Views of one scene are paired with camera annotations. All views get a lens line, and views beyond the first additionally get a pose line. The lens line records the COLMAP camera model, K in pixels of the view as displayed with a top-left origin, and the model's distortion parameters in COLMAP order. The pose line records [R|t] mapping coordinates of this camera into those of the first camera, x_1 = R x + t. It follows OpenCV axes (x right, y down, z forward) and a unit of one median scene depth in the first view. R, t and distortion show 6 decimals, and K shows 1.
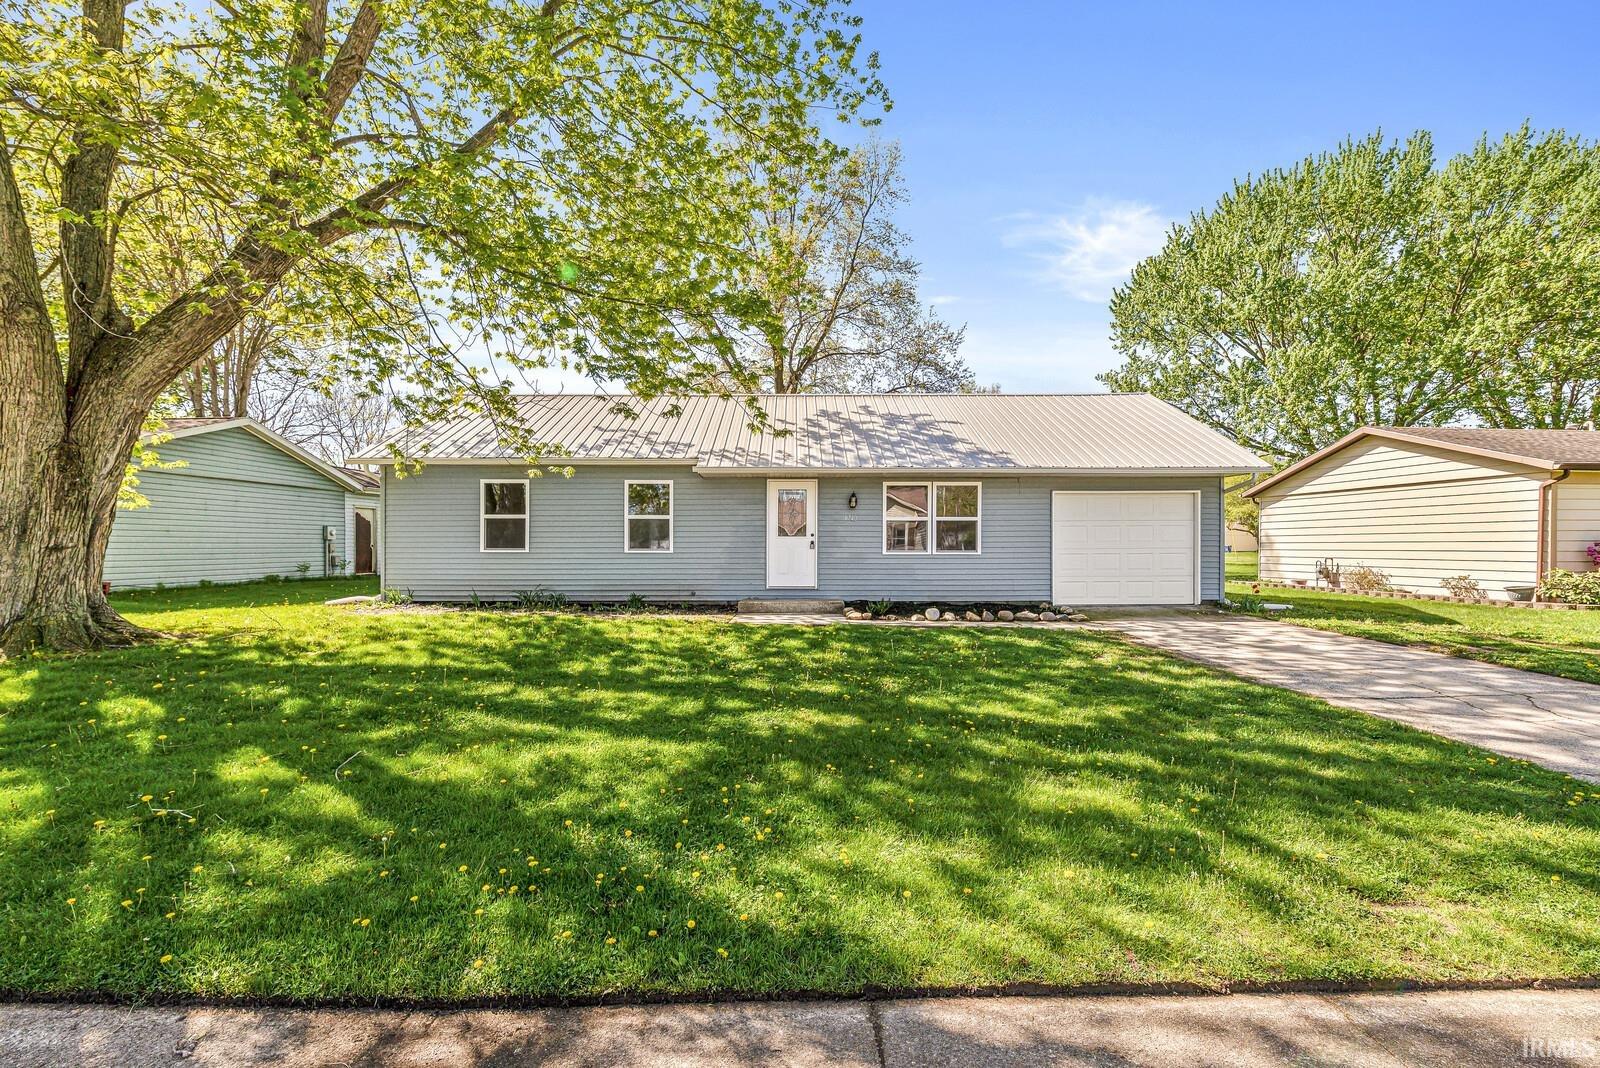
lens RADIAL K [[684.9, 0, 800.0], [0, 684.9, 534.0], [0, 0, 1]] dist [-0.025462, -0.000068]
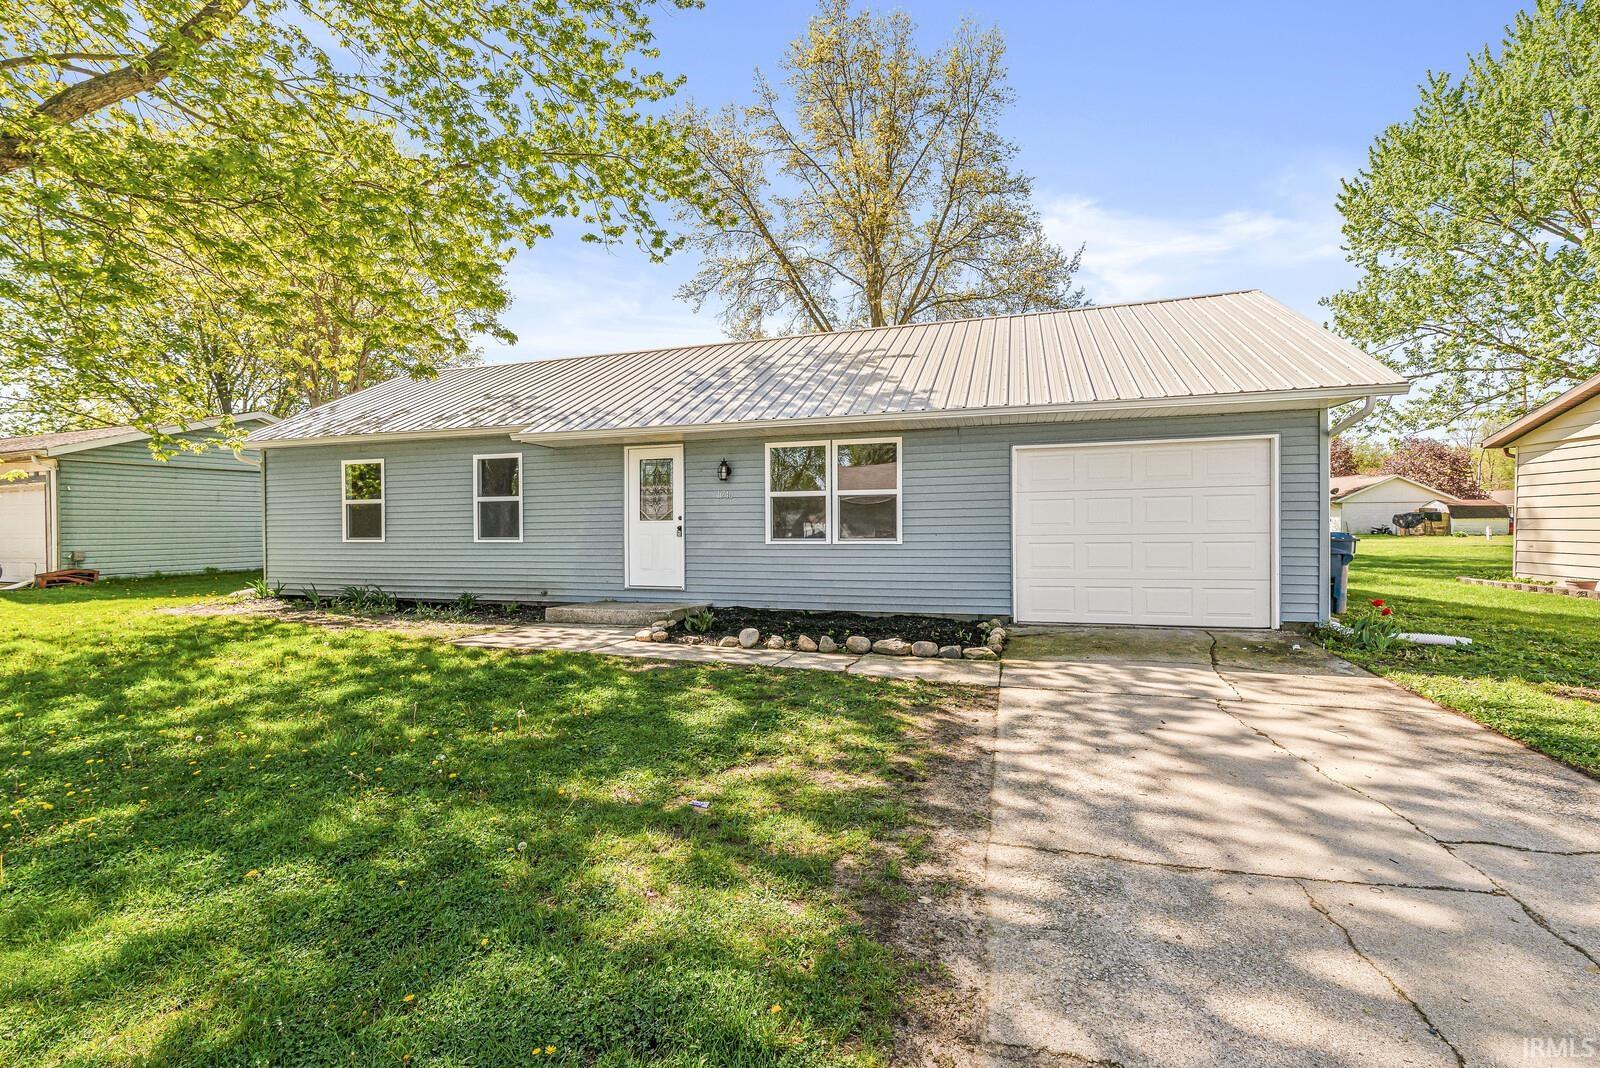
lens RADIAL K [[698.5, 0, 800.4], [0, 698.5, 514.0], [0, 0, 1]] dist [-0.001038, -0.001019]
pose [[0.958526, -0.013120, -0.284704, 0.362485], [0.014204, 0.999898, 0.001742, -0.002328], [0.284652, -0.005713, 0.958614, 0.304319]]
